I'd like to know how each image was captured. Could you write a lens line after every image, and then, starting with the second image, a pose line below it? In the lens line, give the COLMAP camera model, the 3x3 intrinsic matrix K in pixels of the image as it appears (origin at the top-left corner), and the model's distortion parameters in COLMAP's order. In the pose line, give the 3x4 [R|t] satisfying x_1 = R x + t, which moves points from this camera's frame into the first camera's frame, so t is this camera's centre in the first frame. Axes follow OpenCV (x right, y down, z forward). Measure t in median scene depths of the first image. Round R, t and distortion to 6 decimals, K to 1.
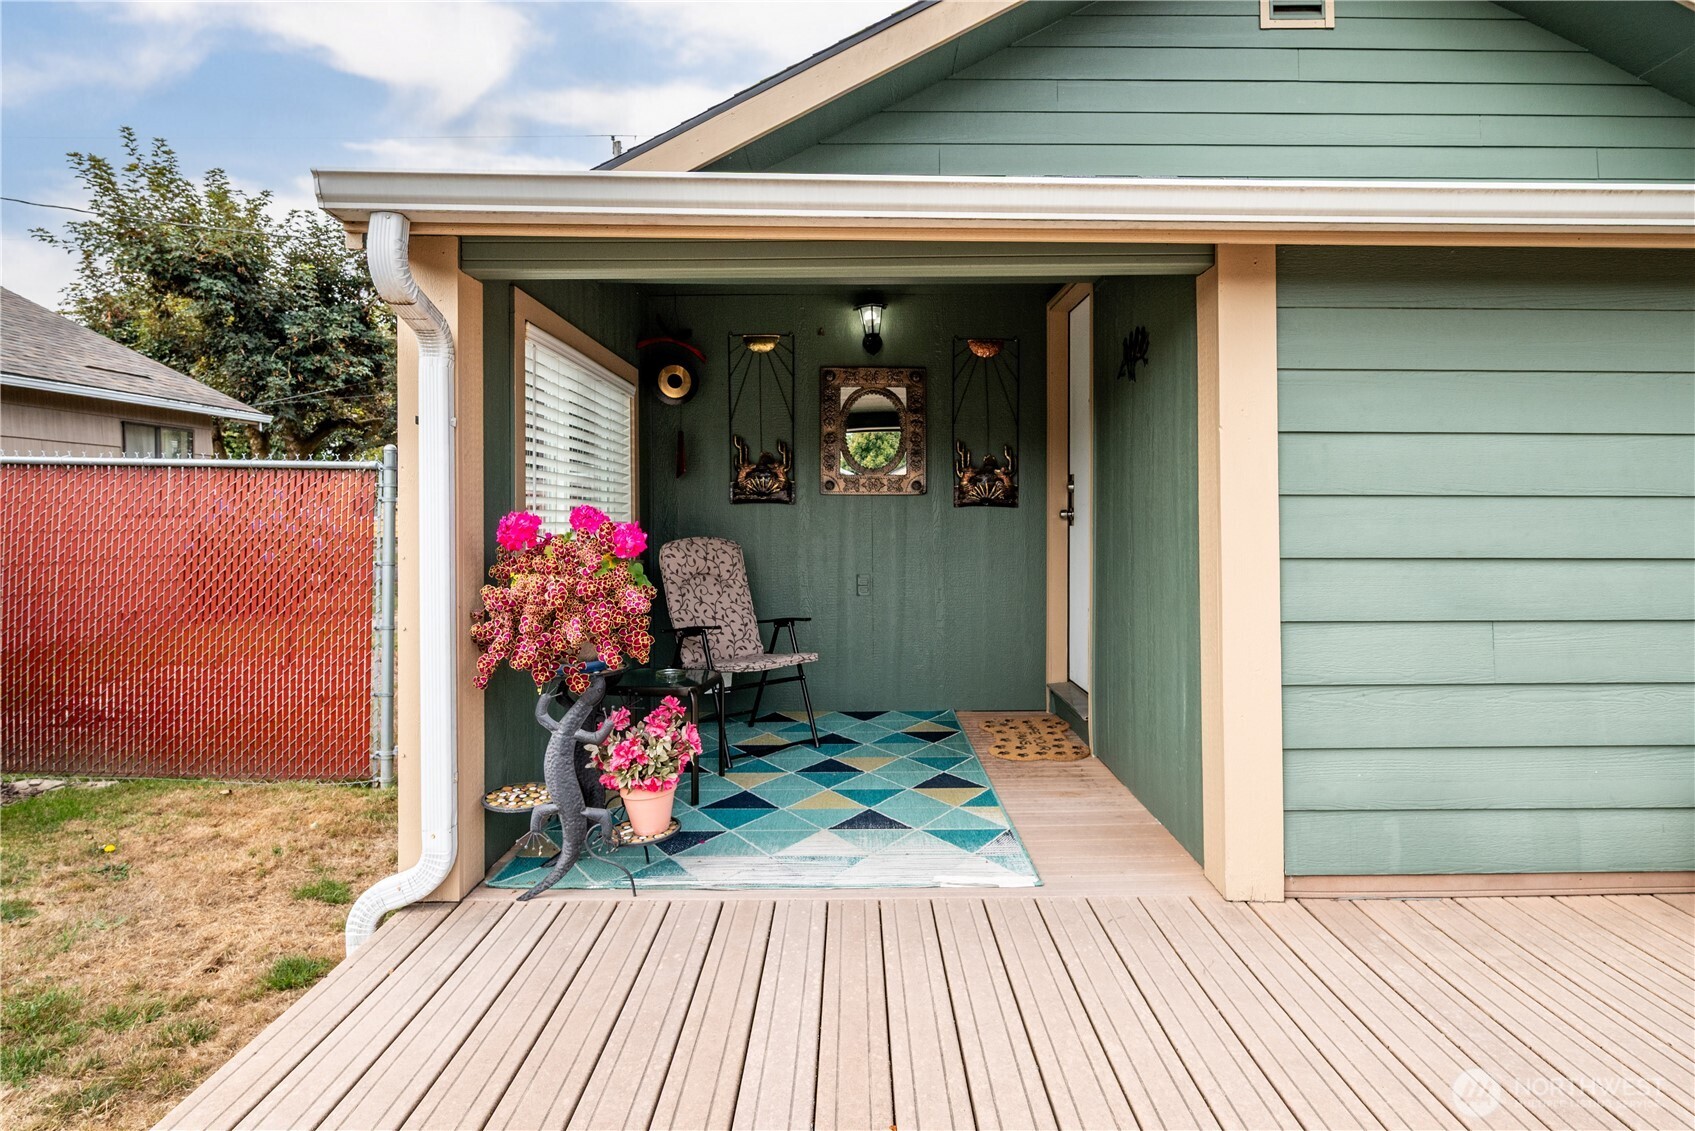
lens RADIAL K [[878.6, 0, 881.5], [0, 878.6, 519.8], [0, 0, 1]] dist [0.002226, -0.000003]
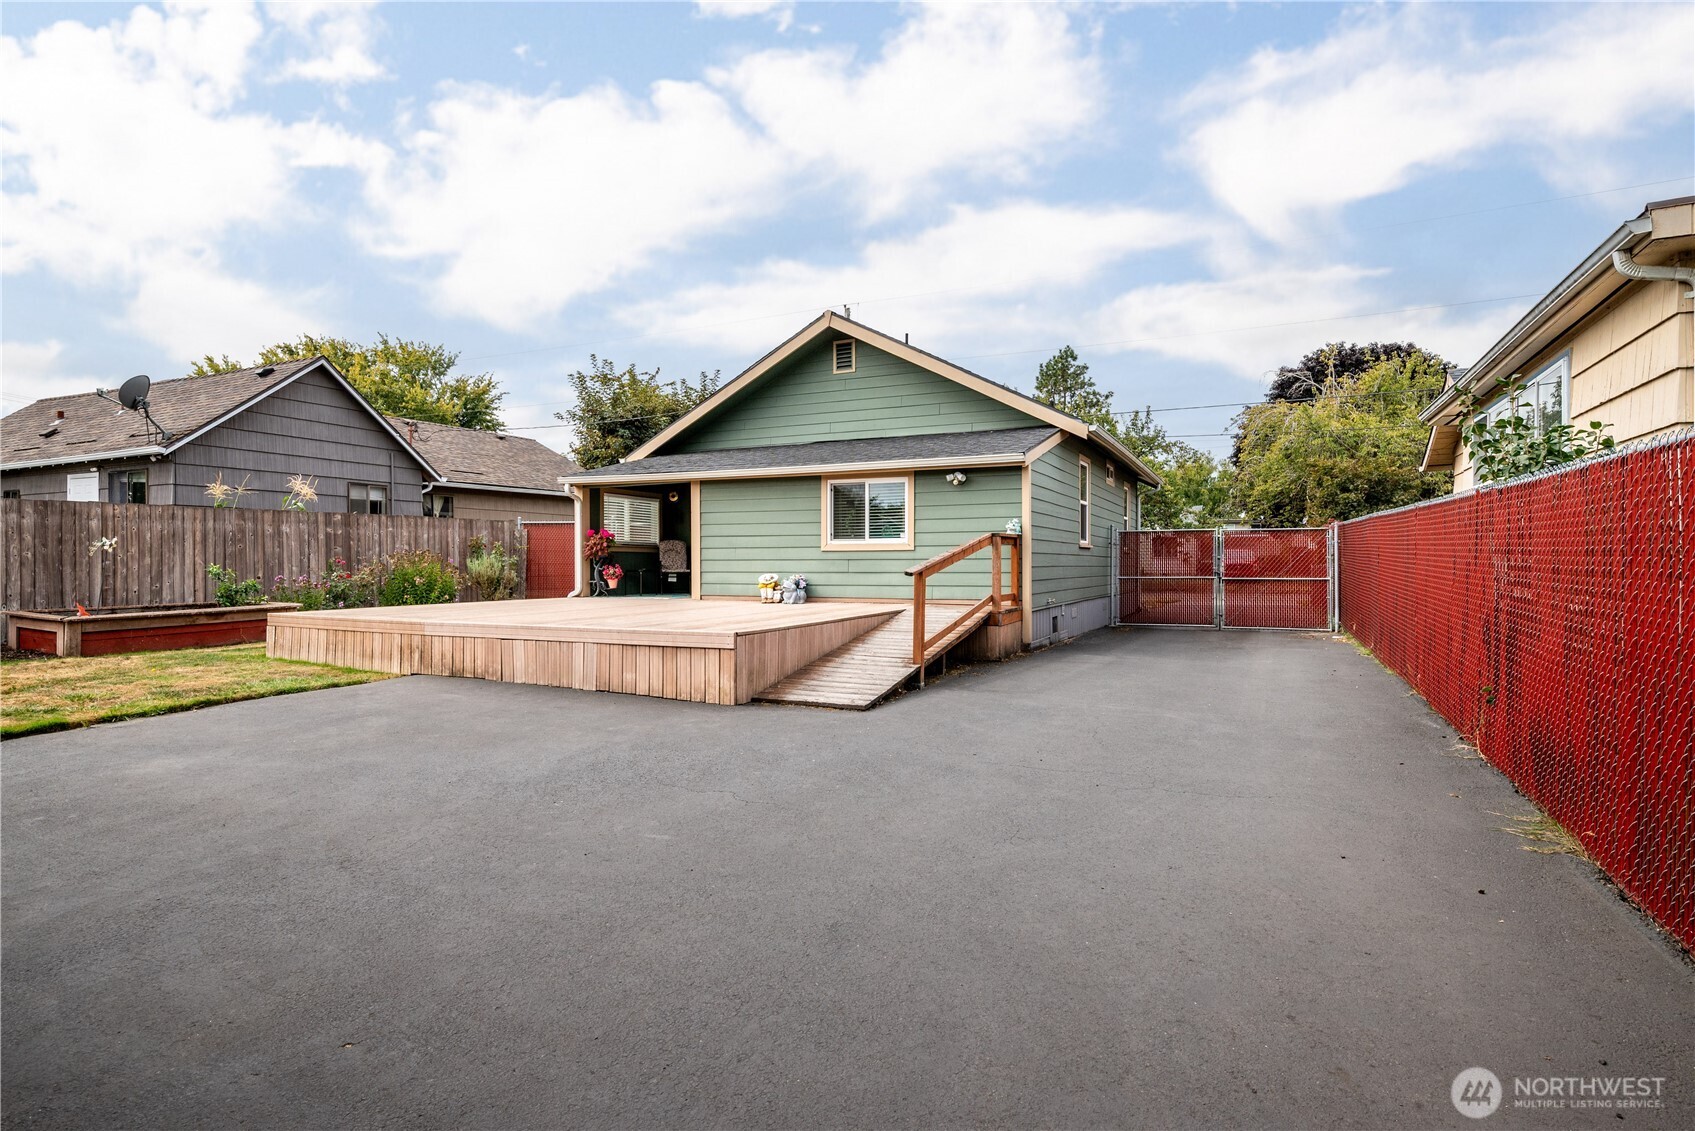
lens RADIAL K [[904.1, 0, 847.7], [0, 904.1, 563.7], [0, 0, 1]] dist [0.002054, 0.000130]
pose [[0.888786, -0.002033, -0.458317, 1.925714], [-0.001273, 0.999975, -0.006904, 0.124406], [0.458320, 0.006720, 0.888762, -1.784607]]
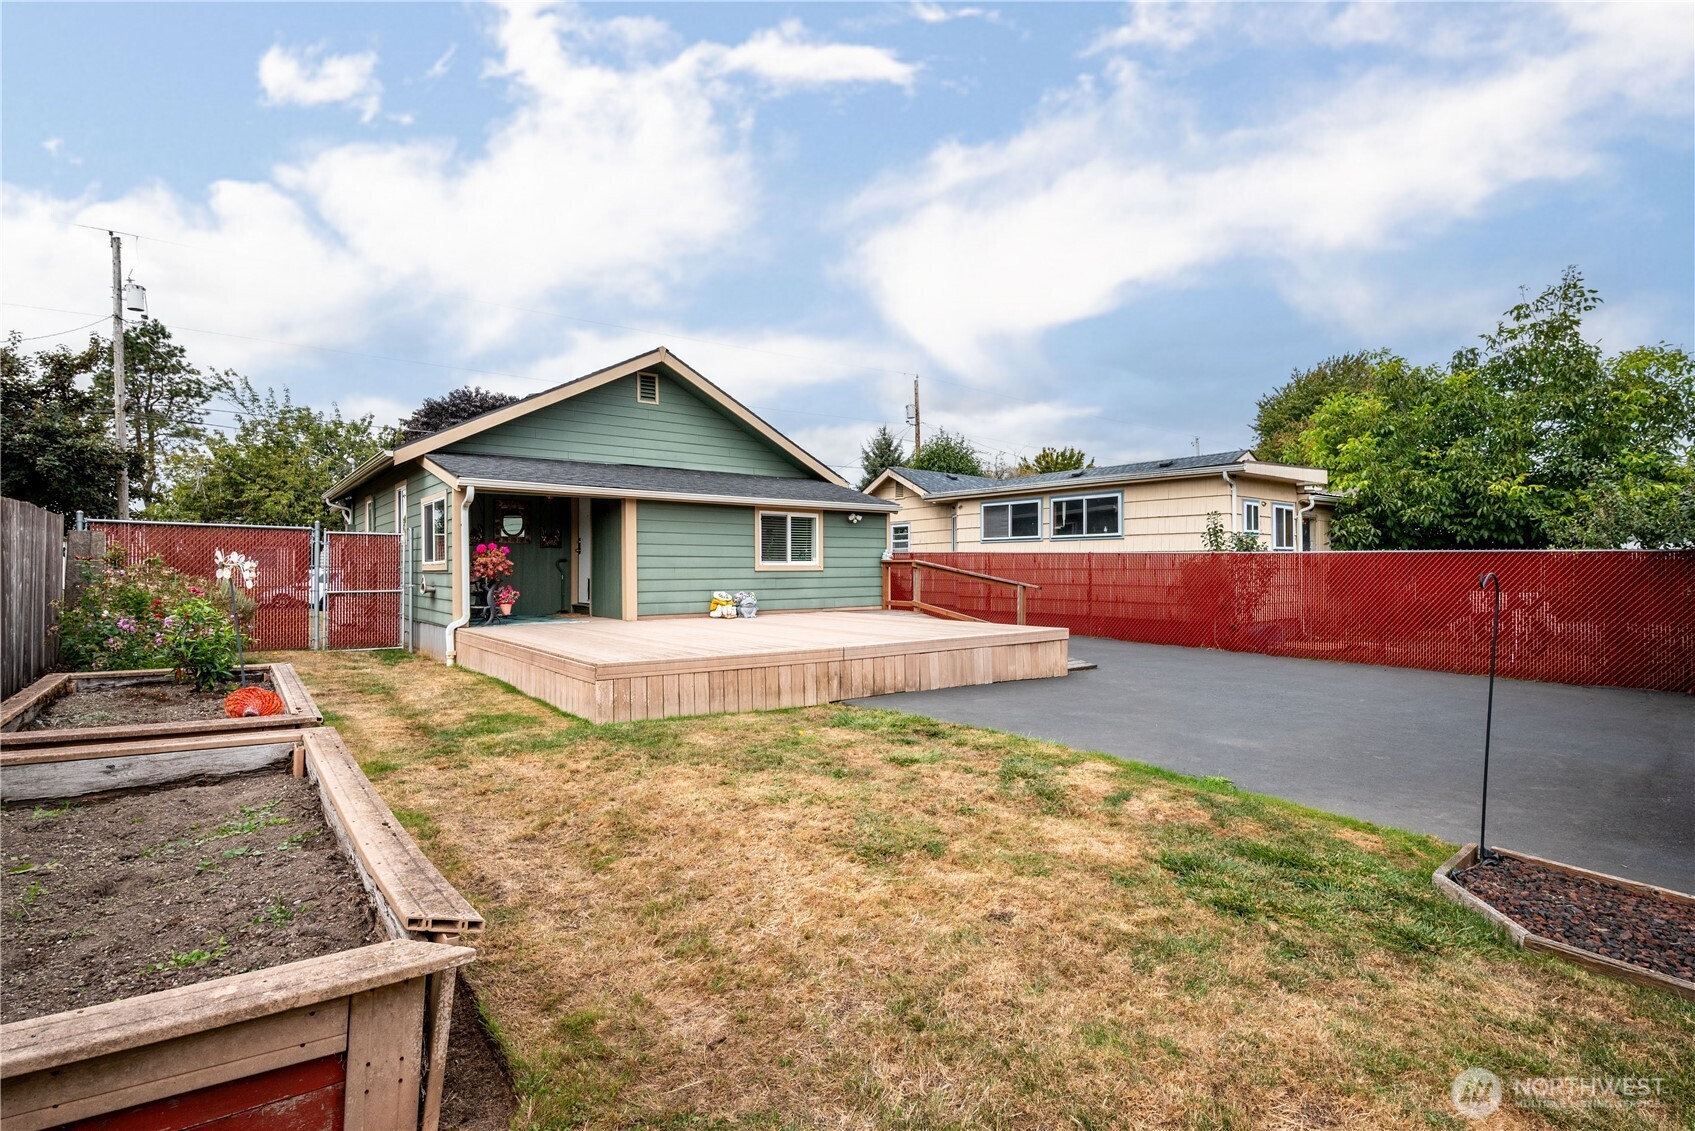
lens RADIAL K [[799.8, 0, 849.5], [0, 799.8, 568.4], [0, 0, 1]] dist [0.002450, 0.000138]
pose [[0.798875, -0.001493, 0.601495, -0.725262], [0.006421, 0.999961, -0.006045, 0.080052], [-0.601463, 0.008692, 0.798854, -1.846141]]
